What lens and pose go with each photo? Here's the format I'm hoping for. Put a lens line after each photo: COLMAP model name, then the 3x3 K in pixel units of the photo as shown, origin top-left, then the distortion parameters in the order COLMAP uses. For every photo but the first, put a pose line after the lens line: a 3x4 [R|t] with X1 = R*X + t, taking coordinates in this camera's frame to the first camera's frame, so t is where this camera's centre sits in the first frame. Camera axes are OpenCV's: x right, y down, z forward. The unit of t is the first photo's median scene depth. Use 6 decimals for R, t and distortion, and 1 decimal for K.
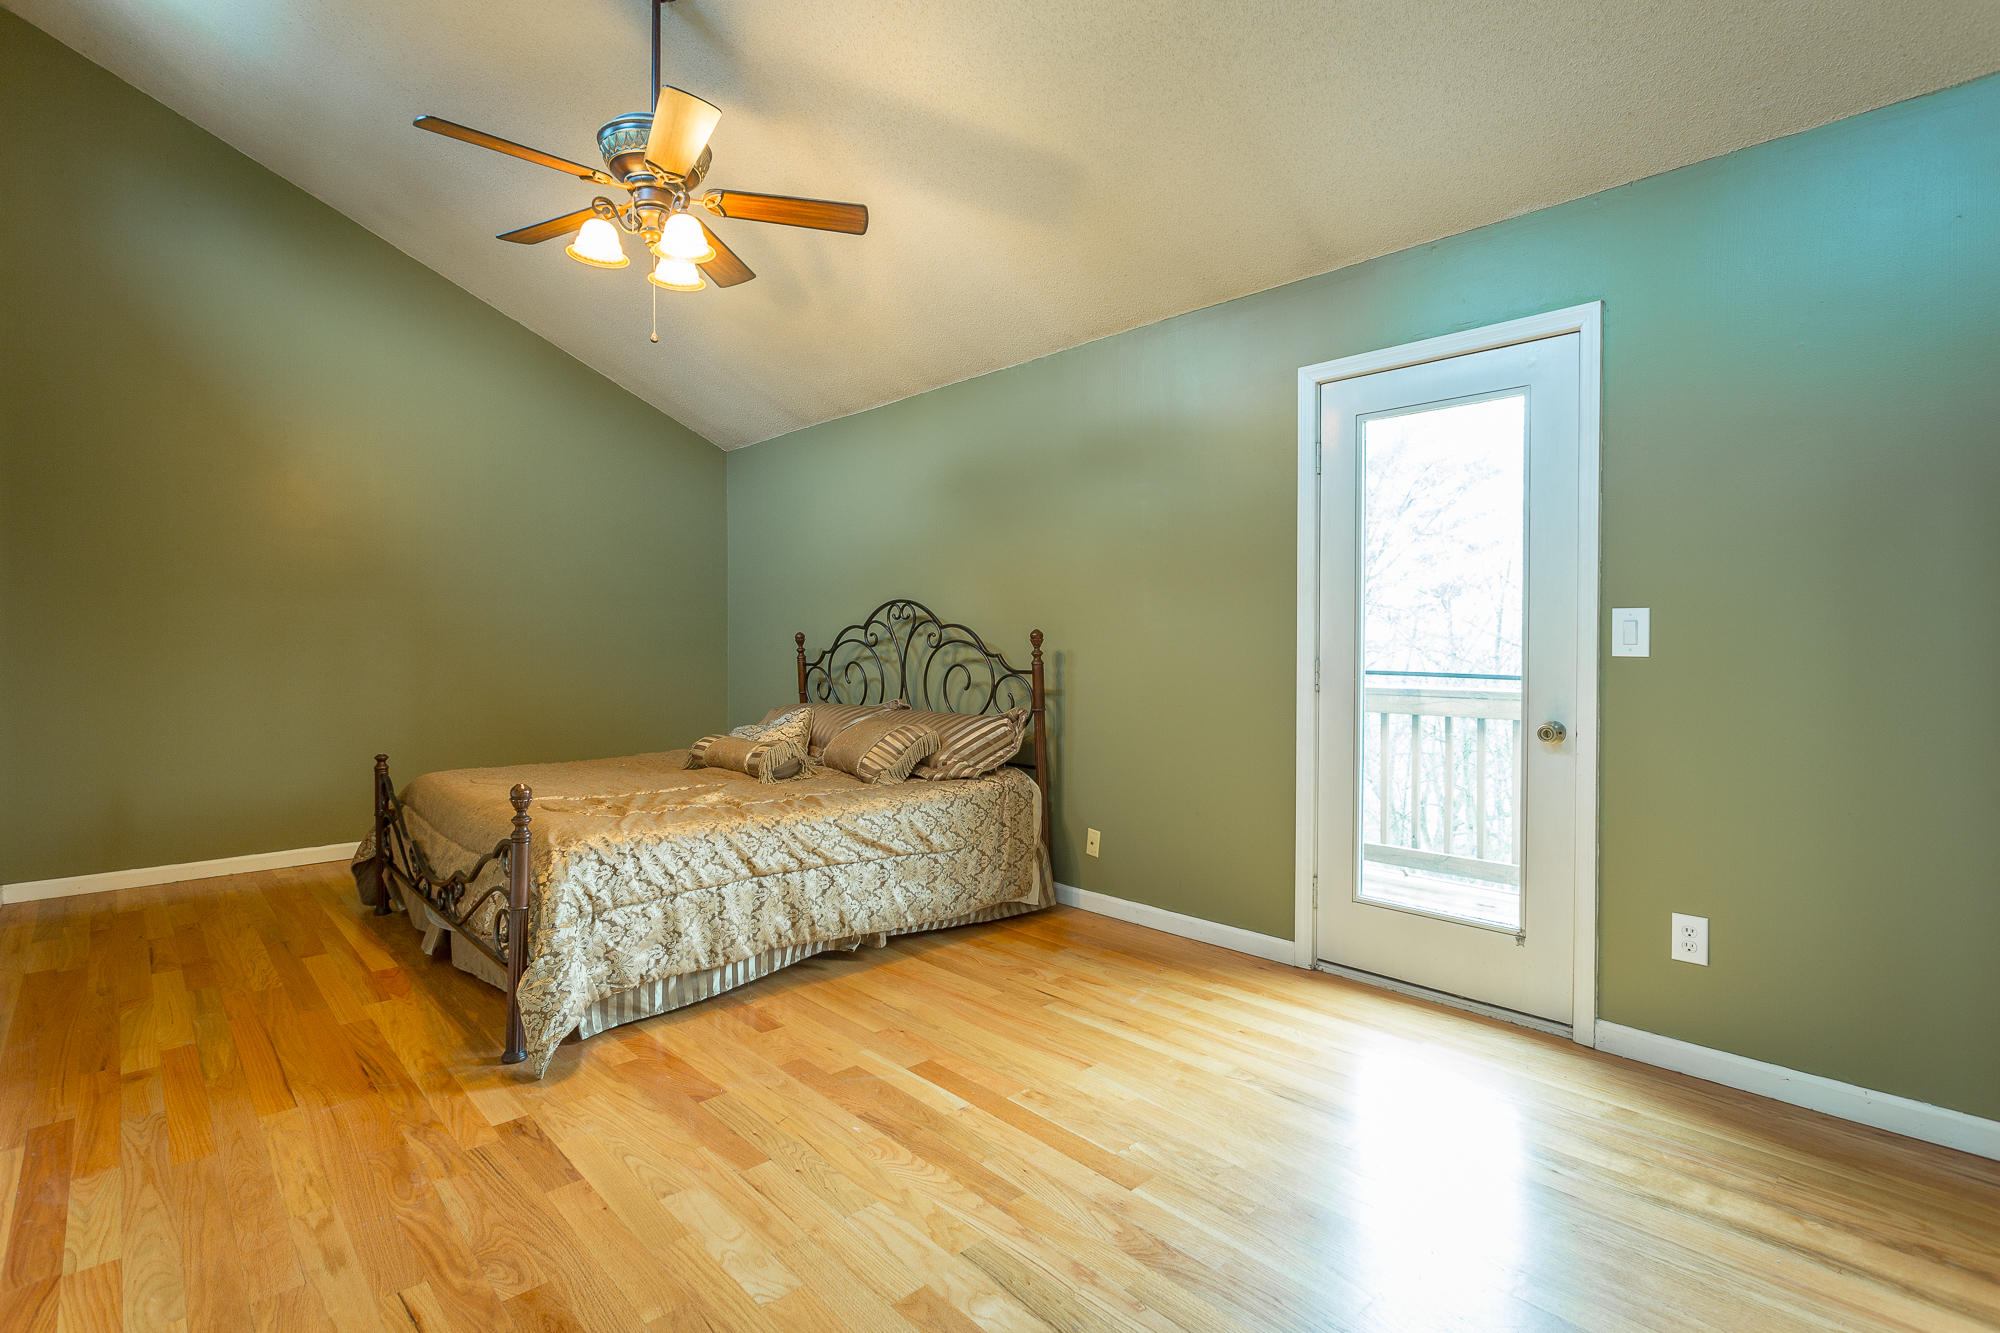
lens RADIAL K [[972.3, 0, 990.1], [0, 972.3, 659.8], [0, 0, 1]] dist [-0.016491, 0.008624]
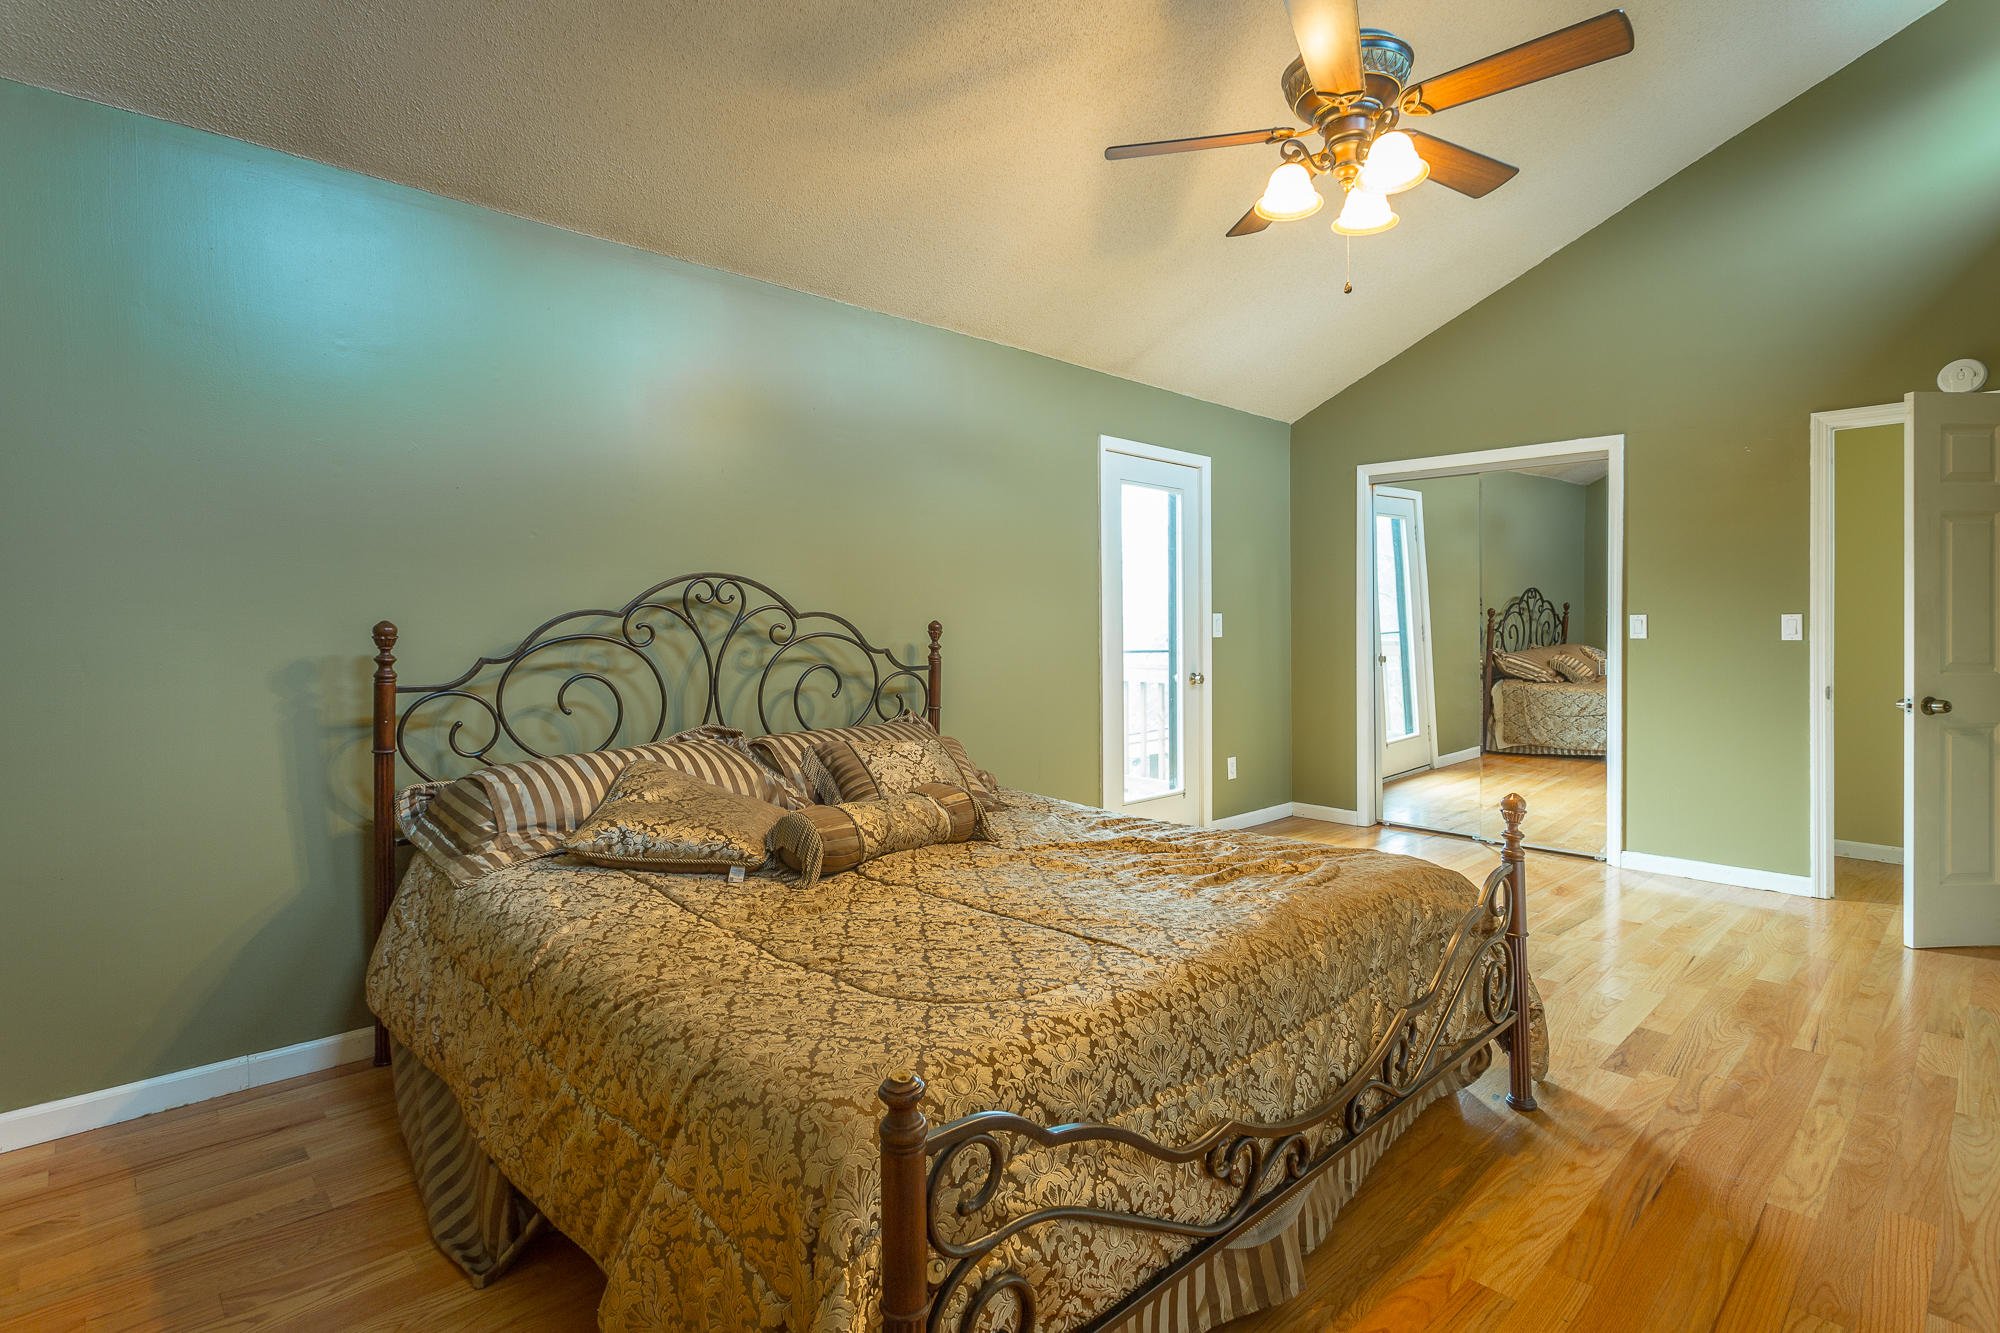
lens RADIAL K [[972.3, 0, 990.1], [0, 972.3, 659.8], [0, 0, 1]] dist [-0.016491, 0.008624]
pose [[-0.011821, -0.031054, 0.999448, -1.218029], [0.029160, 0.999082, 0.031387, -0.030171], [-0.999505, 0.029514, -0.010905, 1.332470]]
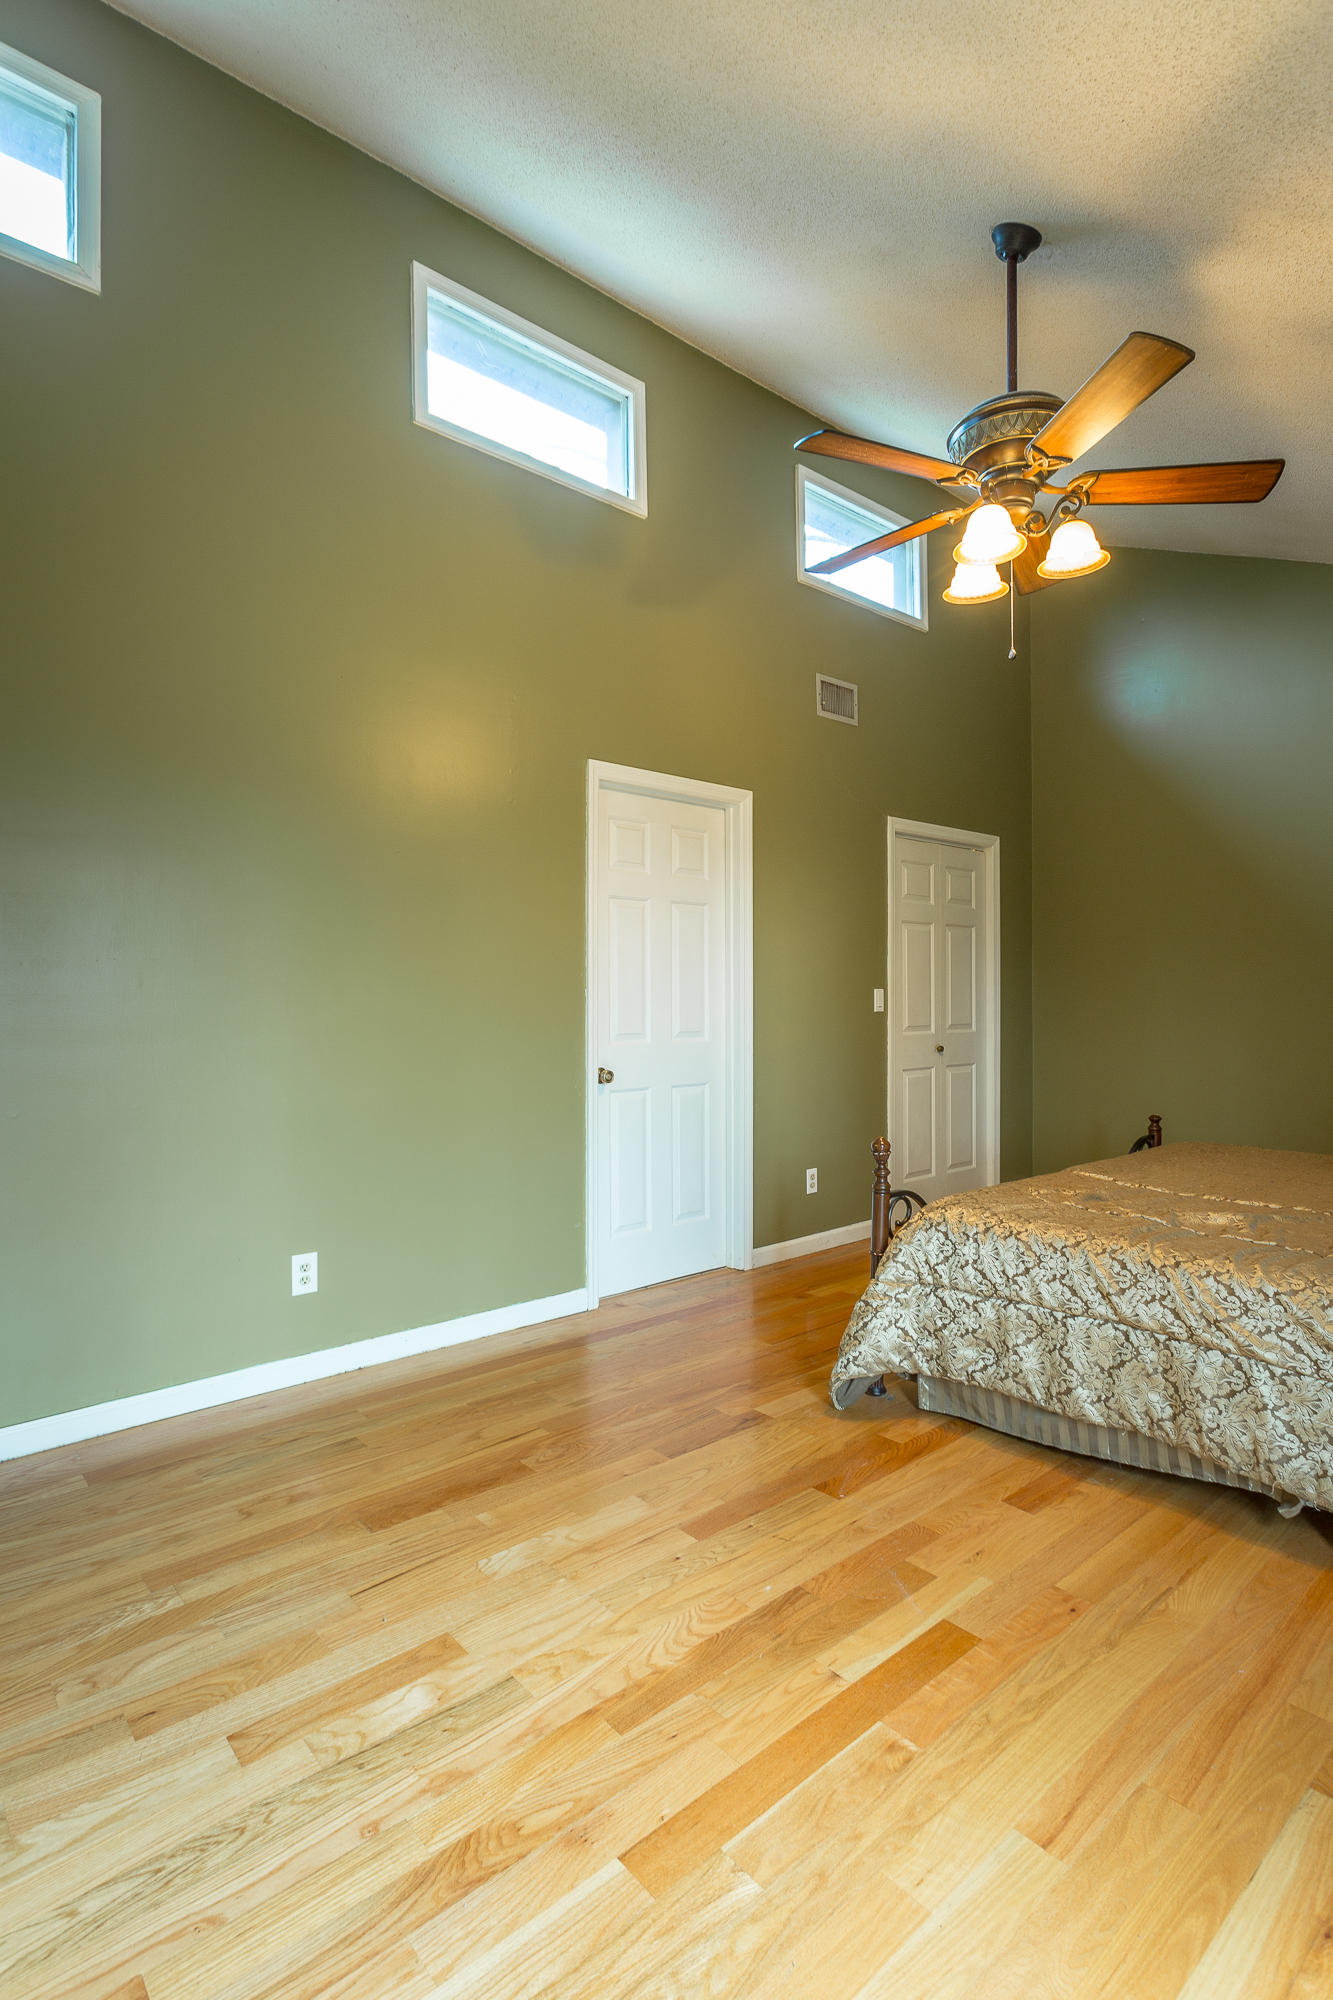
lens RADIAL K [[972.3, 0, 666.5], [0, 972.3, 1000.0], [0, 0, 1]] dist [-0.016491, 0.008624]
pose [[-0.026548, -0.003234, -0.999642, 0.542818], [-0.017309, 0.999846, -0.002775, -0.017174], [0.999498, 0.017229, -0.026599, 0.712308]]
